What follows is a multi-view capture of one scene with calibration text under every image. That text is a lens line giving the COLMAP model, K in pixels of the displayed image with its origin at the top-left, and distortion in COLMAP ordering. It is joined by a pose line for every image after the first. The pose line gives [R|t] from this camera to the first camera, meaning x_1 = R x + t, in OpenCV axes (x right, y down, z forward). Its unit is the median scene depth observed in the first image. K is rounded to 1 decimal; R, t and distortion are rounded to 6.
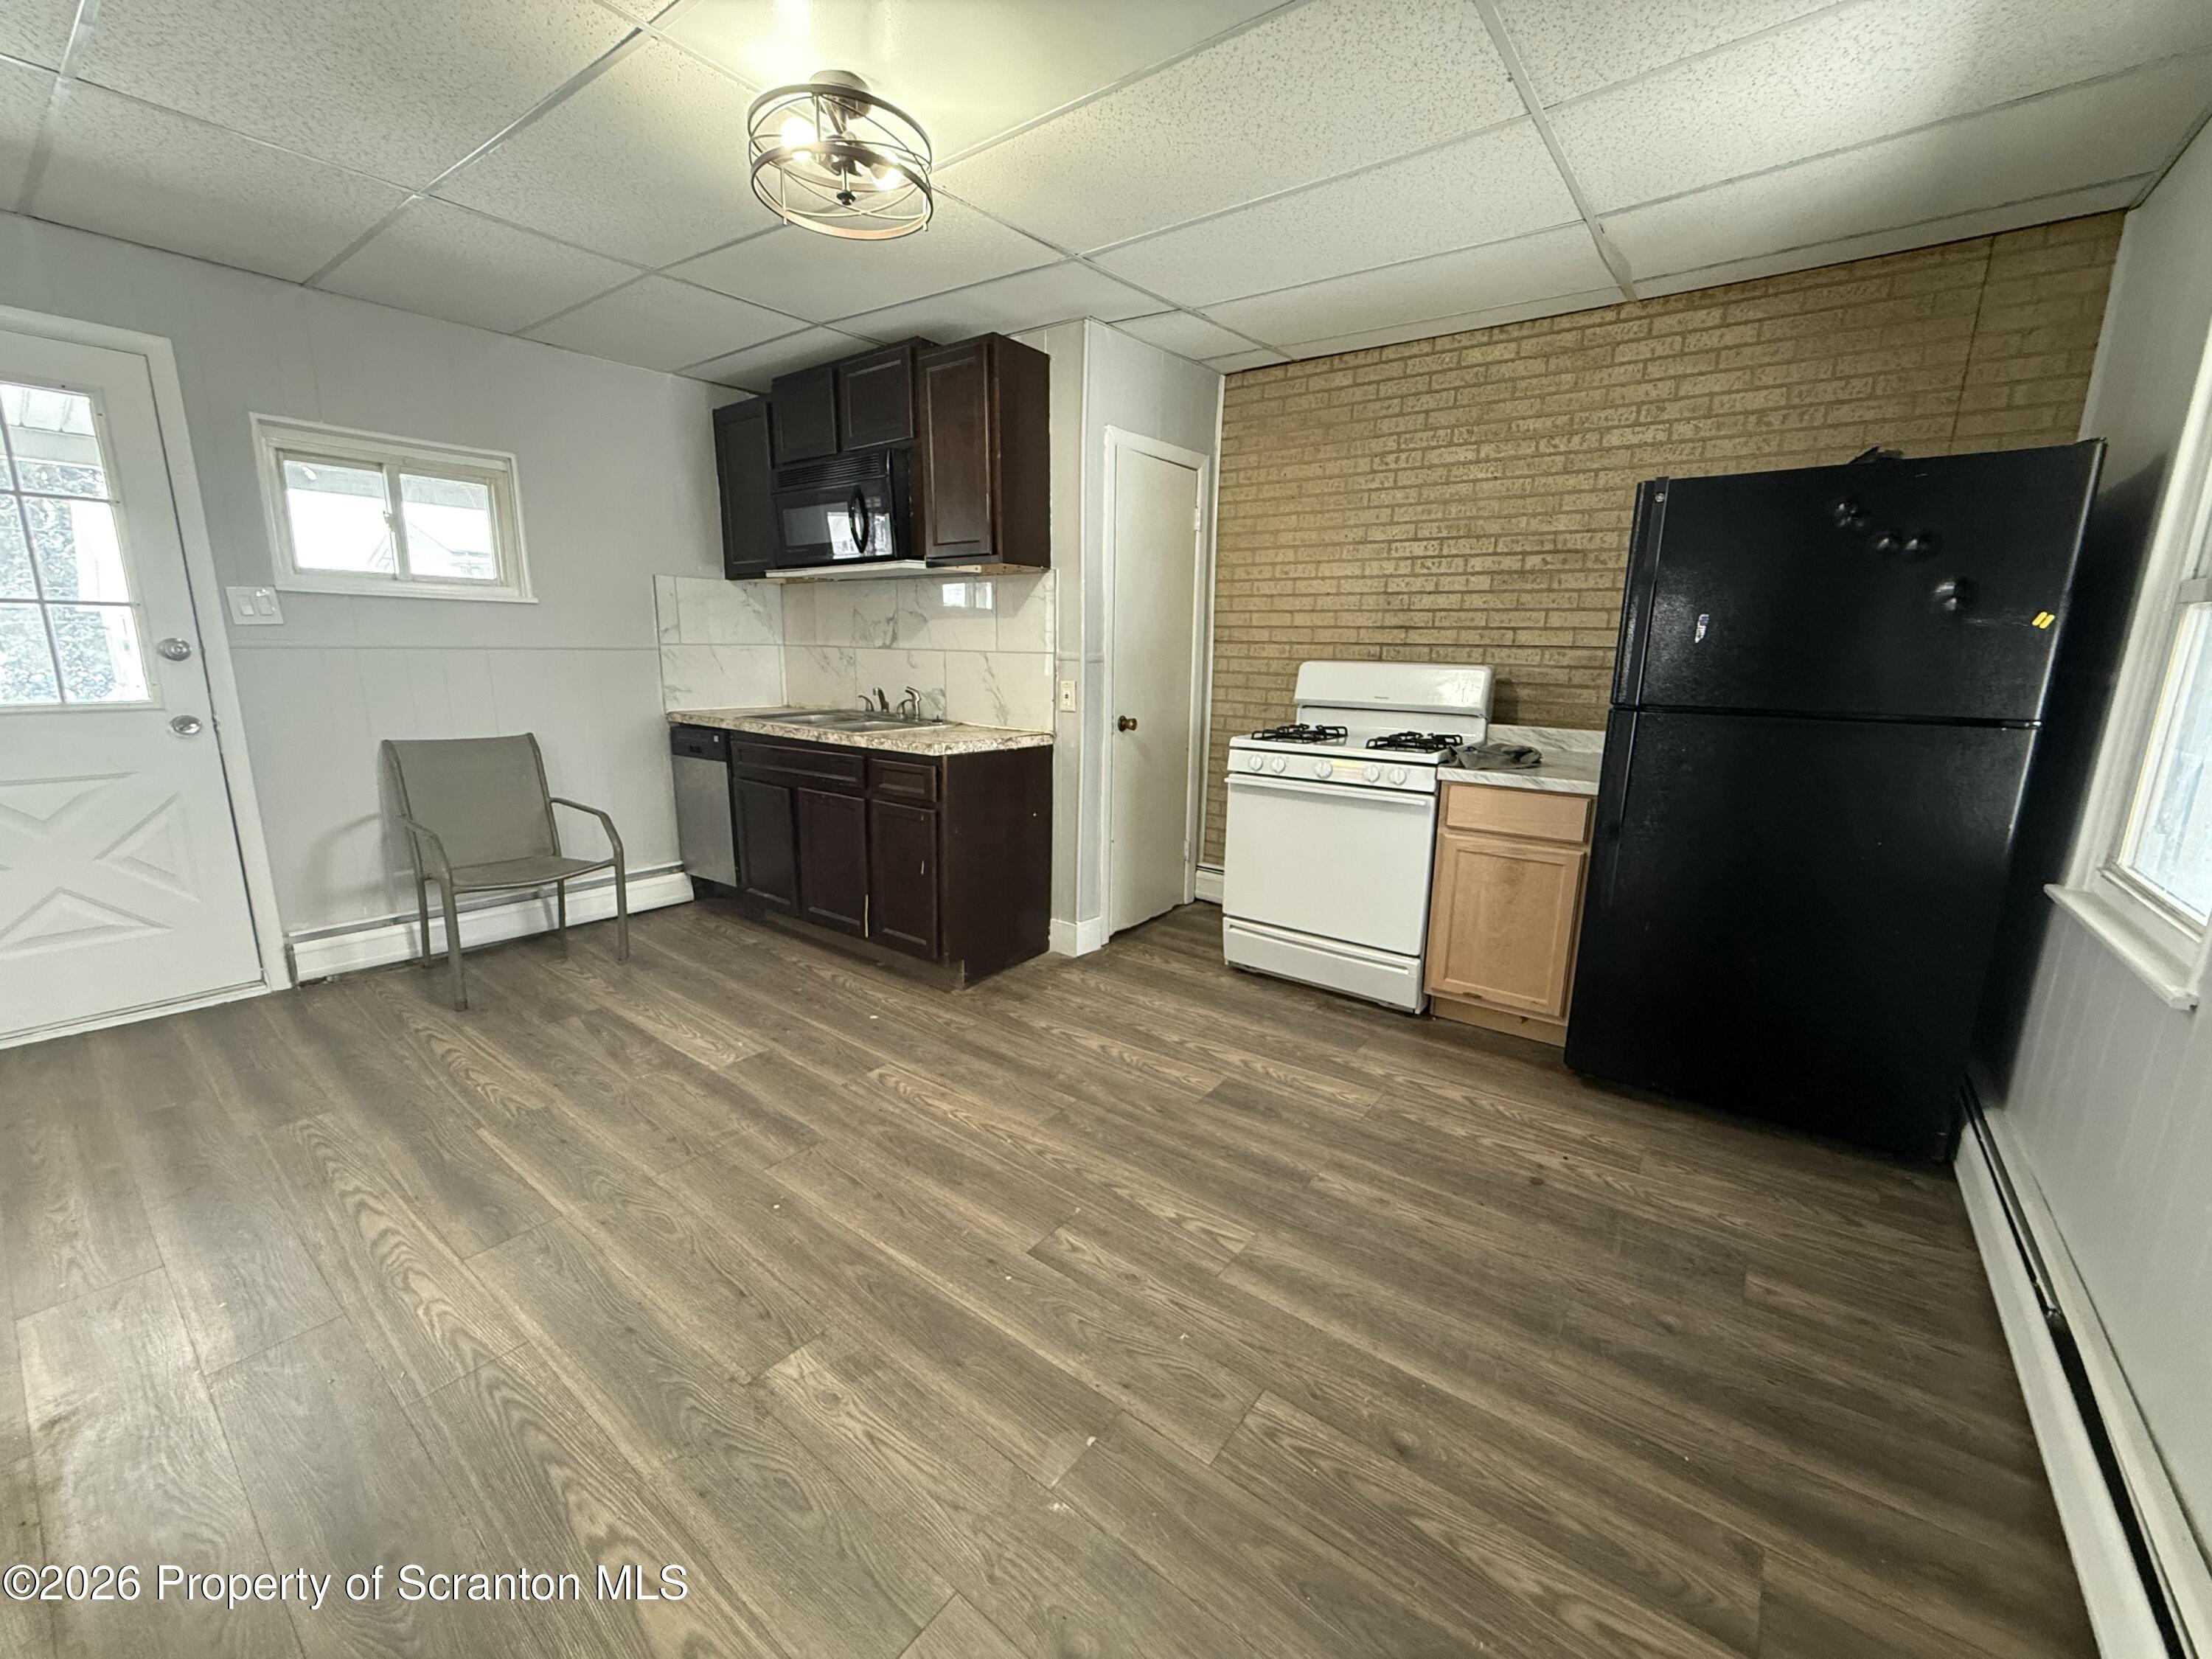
lens RADIAL K [[884.8, 0, 1114.2], [0, 884.8, 831.1], [0, 0, 1]] dist [-0.000686, 0.000322]
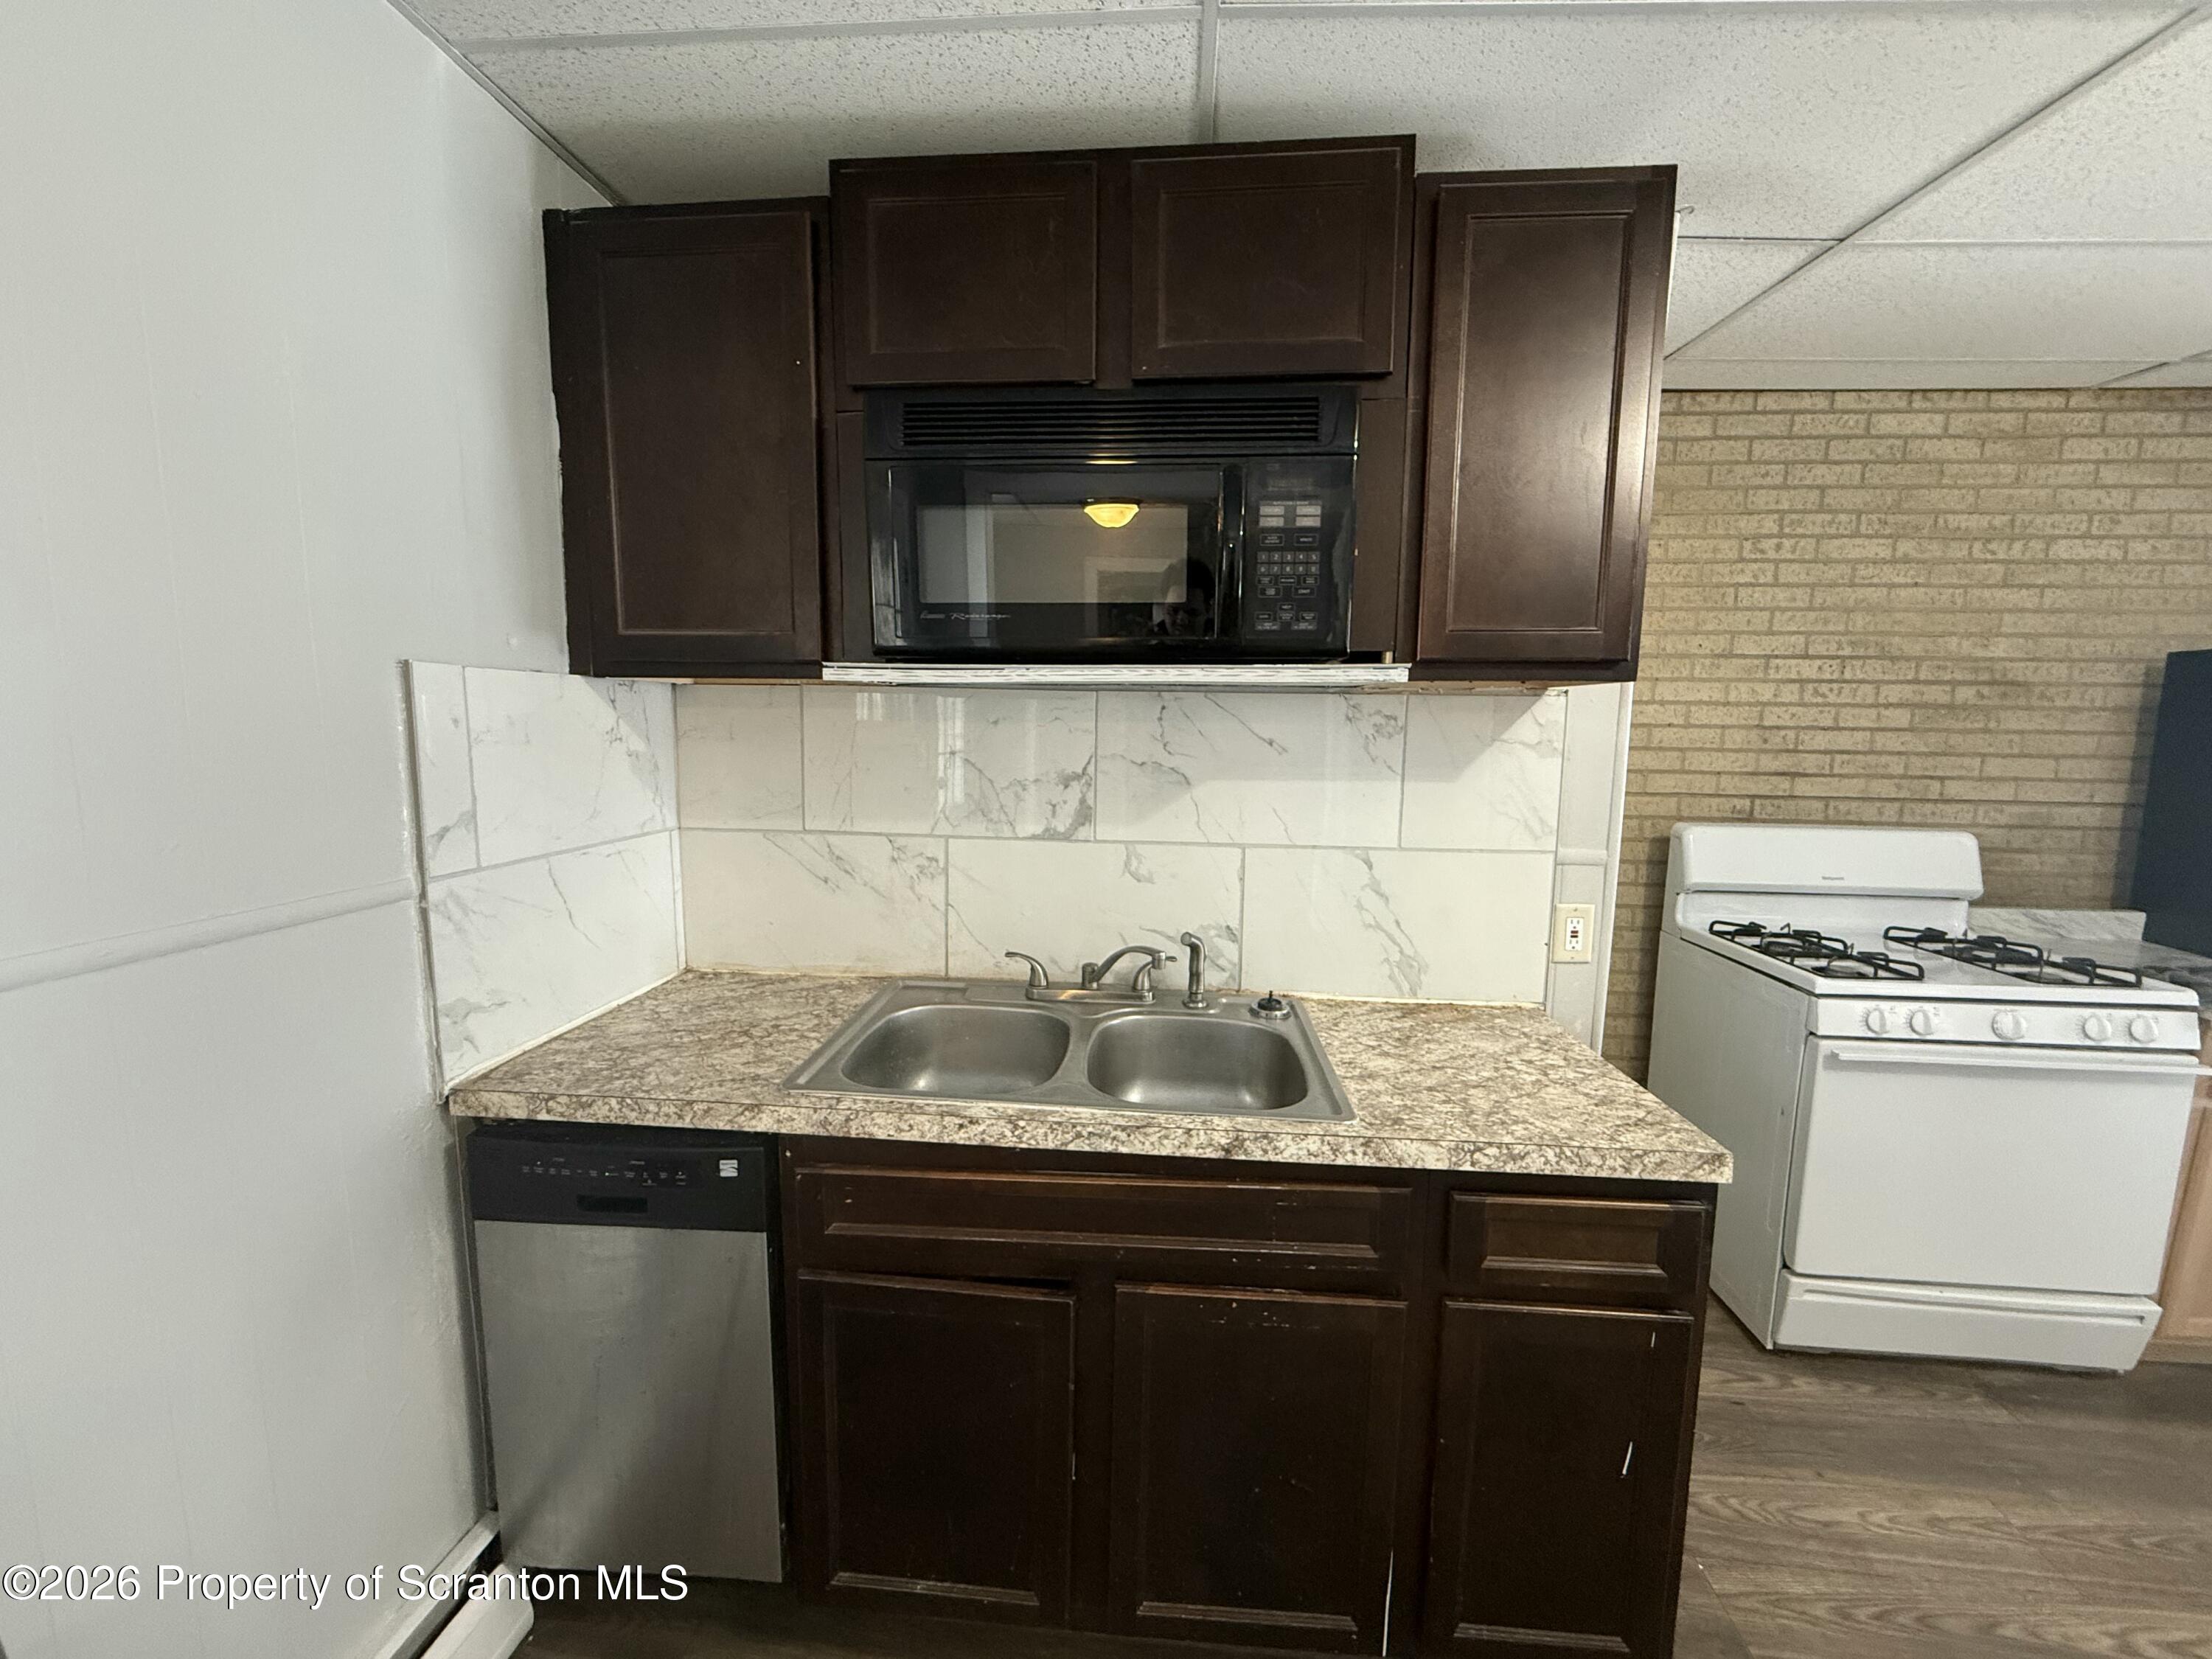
lens RADIAL K [[884.8, 0, 1101.9], [0, 884.8, 824.8], [0, 0, 1]] dist [-0.000686, 0.000322]
pose [[0.845724, -0.062765, 0.529916, -0.577797], [0.108343, 0.992572, -0.055347, -0.228004], [-0.522506, 0.104221, 0.846242, 0.744985]]
